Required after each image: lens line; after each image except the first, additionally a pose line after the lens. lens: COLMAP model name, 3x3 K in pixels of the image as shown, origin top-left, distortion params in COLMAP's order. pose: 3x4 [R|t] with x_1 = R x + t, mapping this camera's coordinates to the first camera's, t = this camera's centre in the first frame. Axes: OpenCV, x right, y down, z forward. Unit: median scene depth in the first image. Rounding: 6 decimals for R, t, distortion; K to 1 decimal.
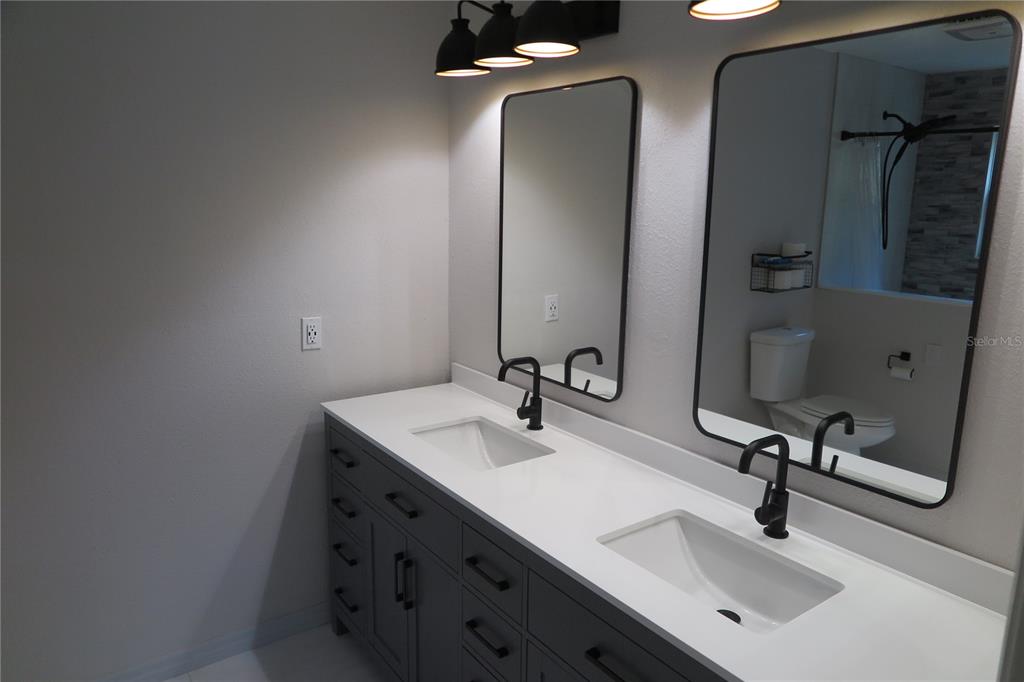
lens RADIAL K [[704.8, 0, 508.8], [0, 704.8, 347.4], [0, 0, 1]] dist [-0.011358, 0.008869]
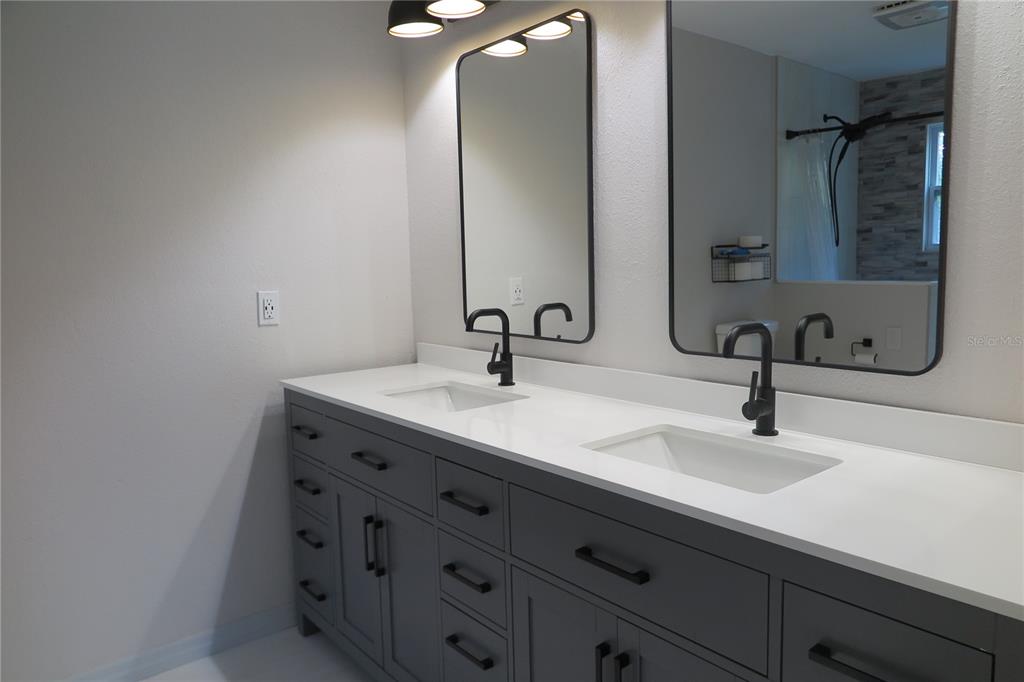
lens RADIAL K [[704.8, 0, 512.1], [0, 704.8, 335.2], [0, 0, 1]] dist [-0.011358, 0.008869]
pose [[0.997164, -0.049028, 0.057094, -0.006186], [0.054087, 0.994407, -0.090718, 0.120175], [-0.052327, 0.093549, 0.994239, 0.034610]]
